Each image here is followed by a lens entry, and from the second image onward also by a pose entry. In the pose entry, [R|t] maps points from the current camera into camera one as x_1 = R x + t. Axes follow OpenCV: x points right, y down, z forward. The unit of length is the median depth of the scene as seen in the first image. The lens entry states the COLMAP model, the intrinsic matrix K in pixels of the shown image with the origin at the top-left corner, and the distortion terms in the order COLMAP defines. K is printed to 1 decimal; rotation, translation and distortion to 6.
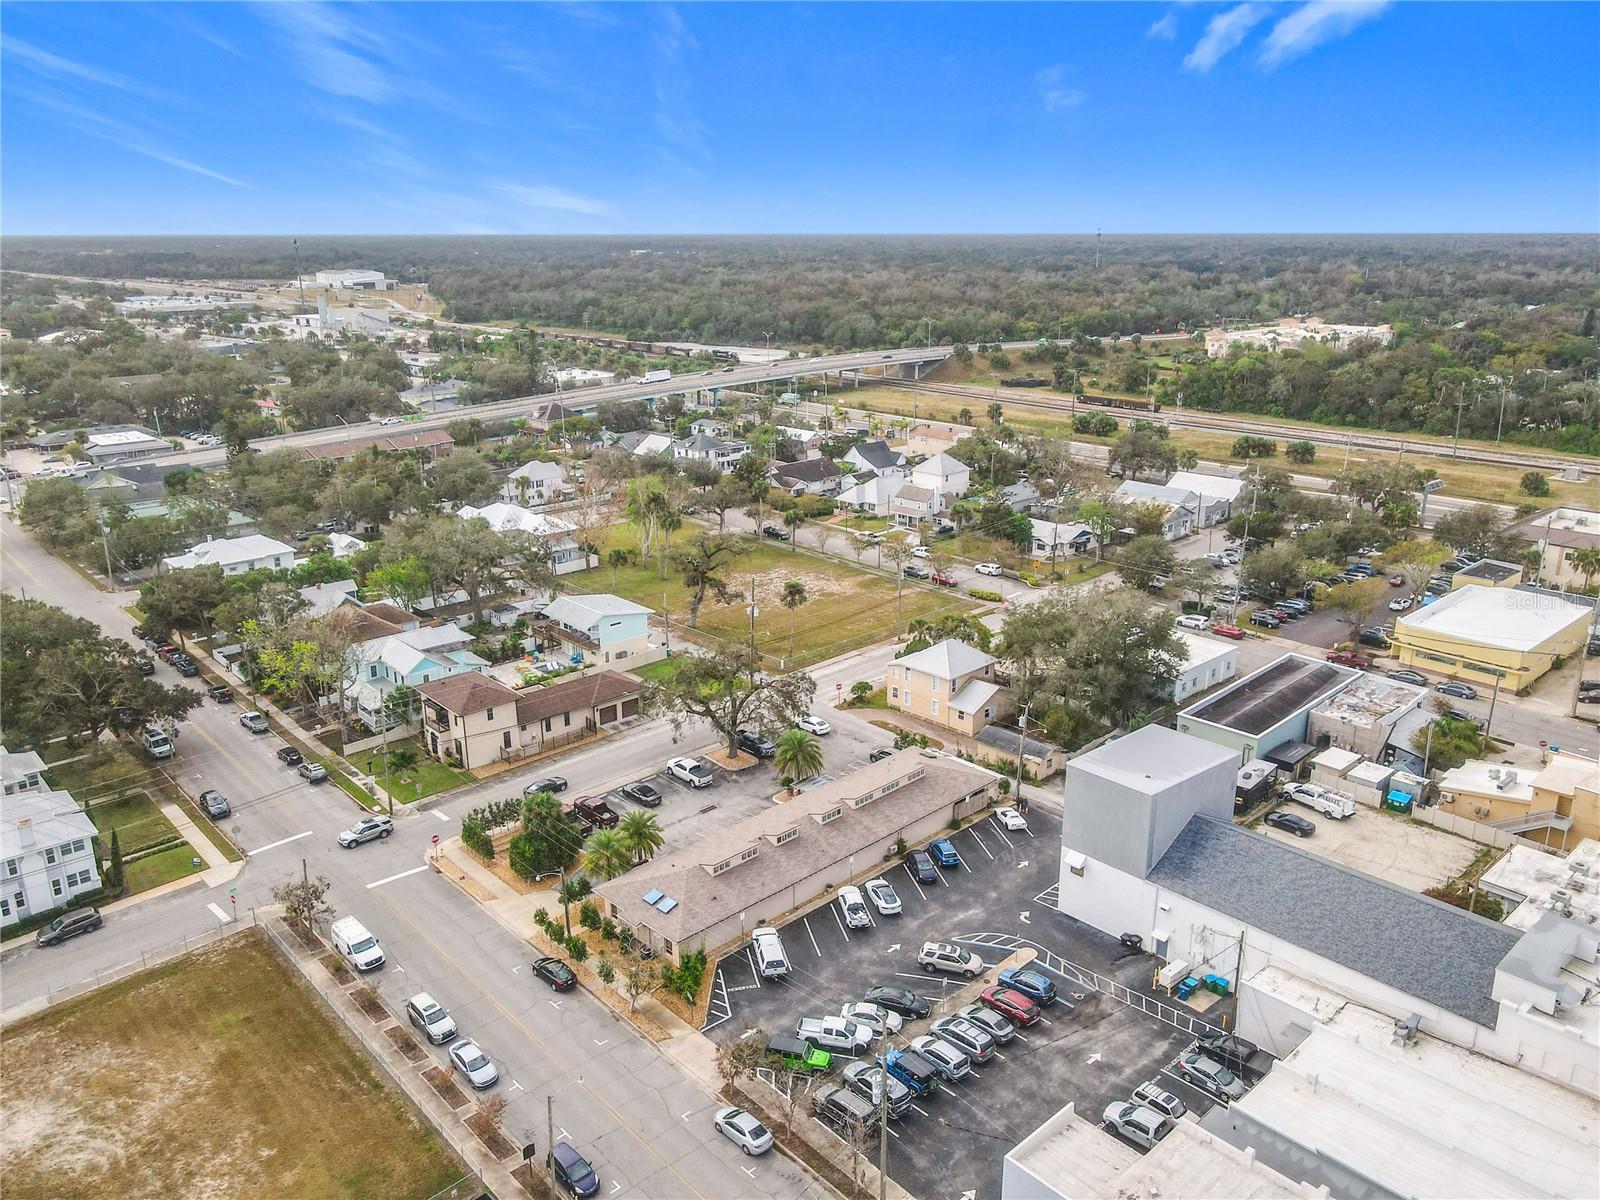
lens RADIAL K [[1228.0, 0, 823.7], [0, 1228.0, 600.9], [0, 0, 1]] dist [-0.001567, 0.000156]
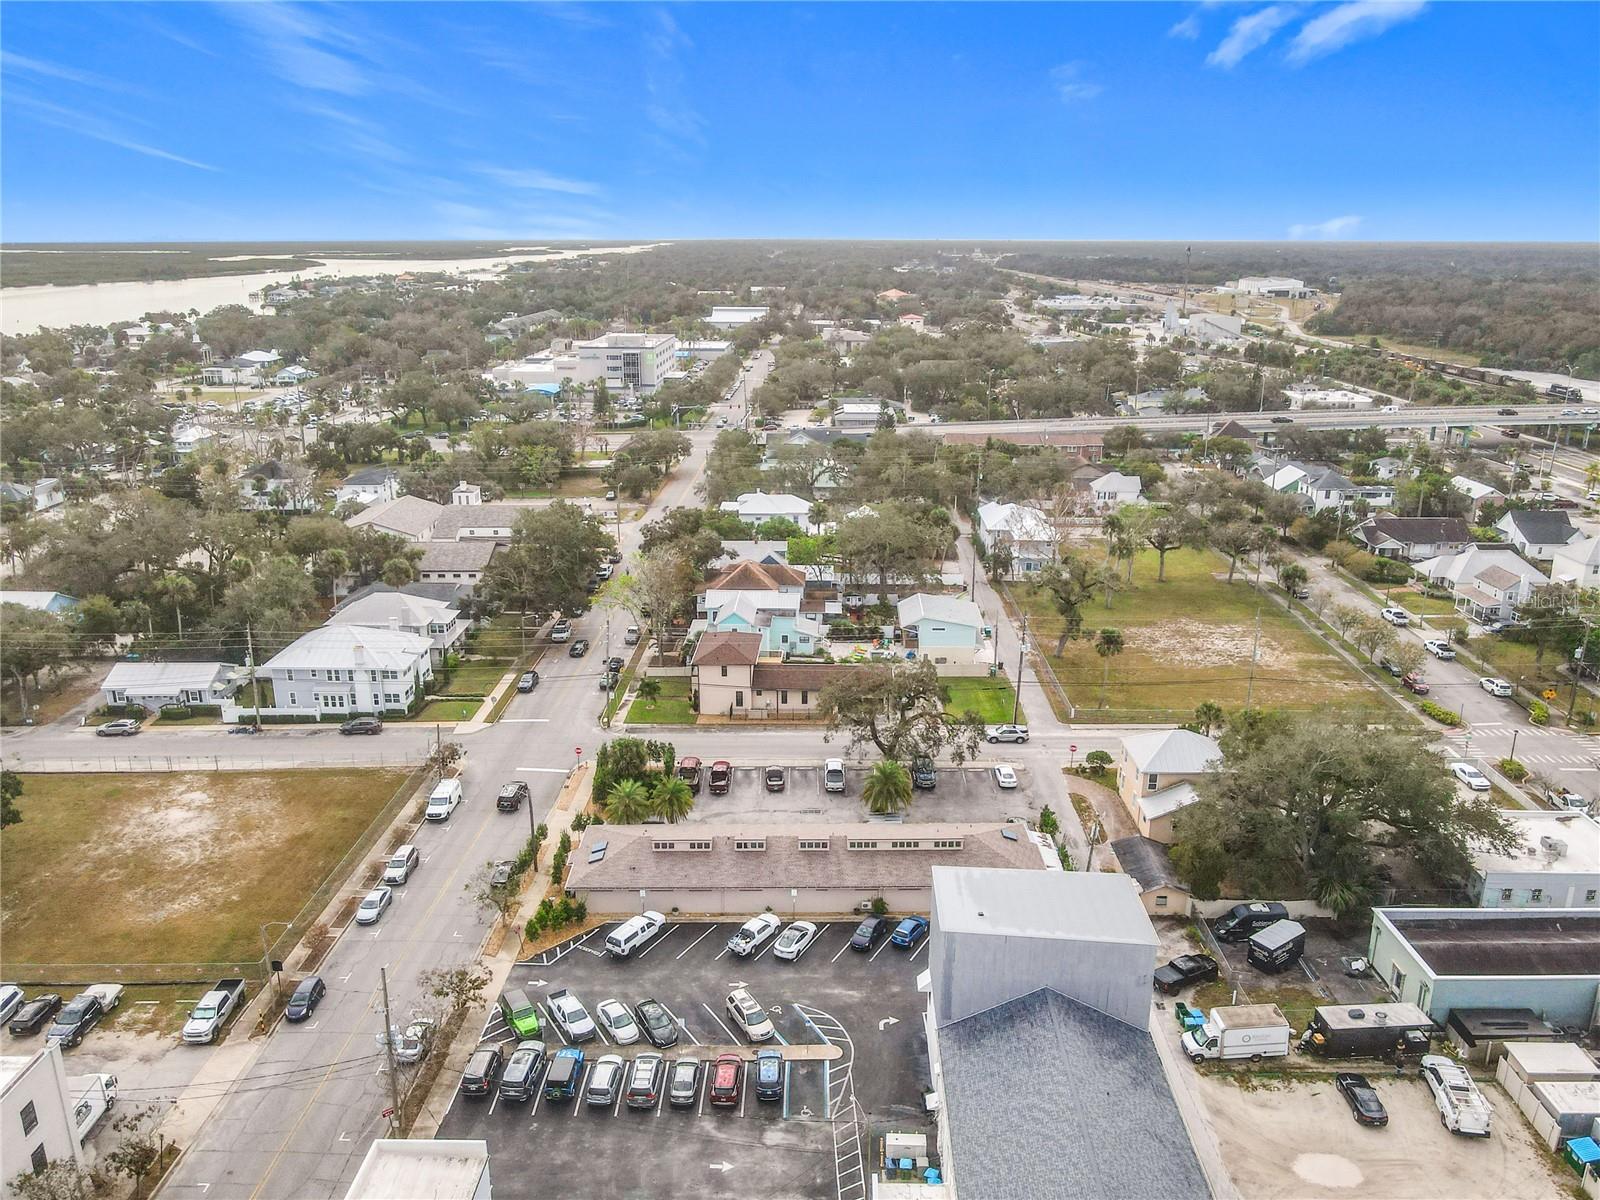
lens RADIAL K [[1173.7, 0, 804.5], [0, 1173.7, 686.9], [0, 0, 1]] dist [0.010205, 0.003753]
pose [[0.710148, 0.257605, -0.655232, 0.568191], [-0.211027, 0.965751, 0.150972, -0.082766], [0.671683, 0.031059, 0.740188, 0.307869]]
